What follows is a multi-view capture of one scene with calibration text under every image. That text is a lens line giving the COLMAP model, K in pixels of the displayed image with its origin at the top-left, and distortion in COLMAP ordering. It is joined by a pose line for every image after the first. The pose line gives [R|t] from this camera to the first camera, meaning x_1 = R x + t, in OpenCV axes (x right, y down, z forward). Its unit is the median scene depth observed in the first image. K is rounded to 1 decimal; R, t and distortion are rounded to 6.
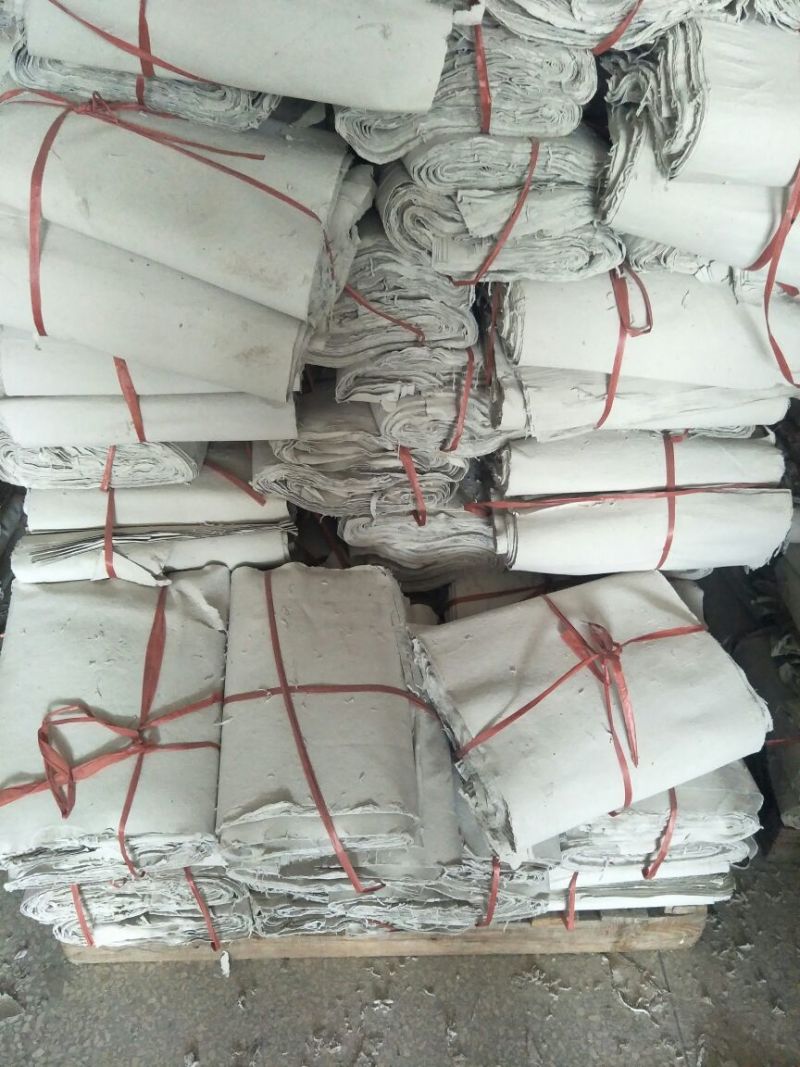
lens RADIAL K [[935.7, 0, 400.0], [0, 935.7, 533.5], [0, 0, 1]] dist [-0.010477, 0.000473]
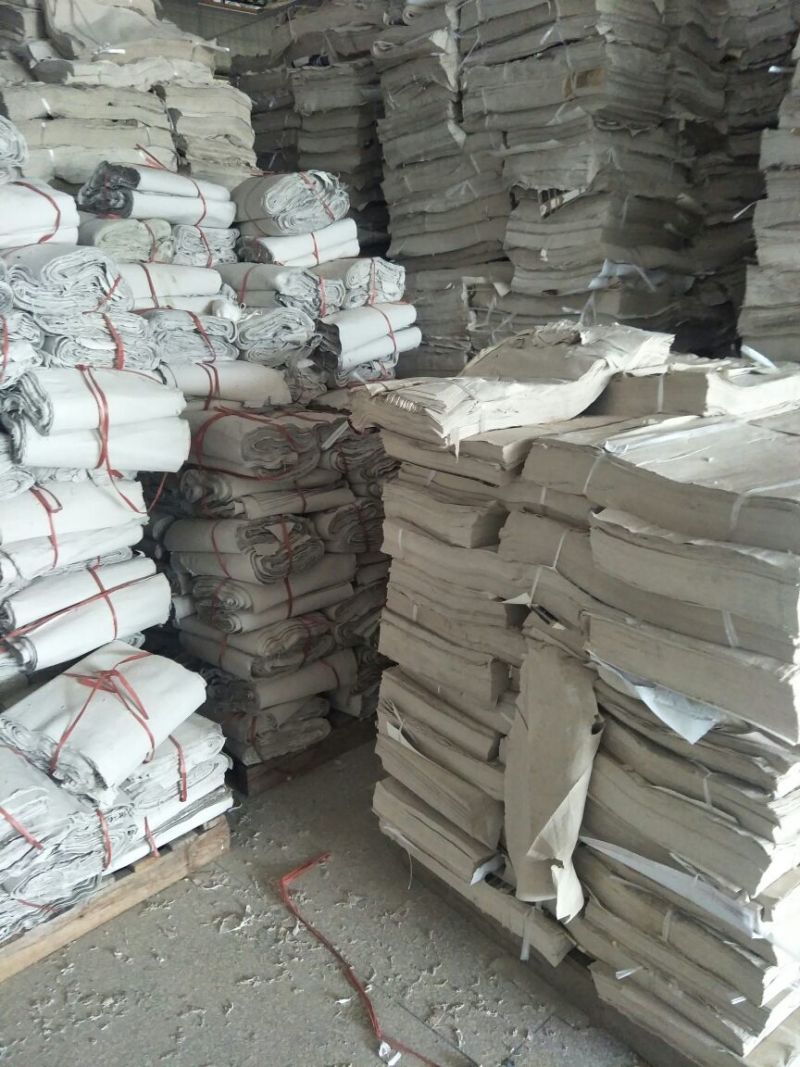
lens RADIAL K [[935.7, 0, 400.0], [0, 935.7, 533.5], [0, 0, 1]] dist [-0.010477, 0.000473]
pose [[0.732503, -0.280248, 0.620403, -0.405475], [0.457303, 0.877661, -0.143476, 0.395314], [-0.504295, 0.388809, 0.771048, -0.782355]]
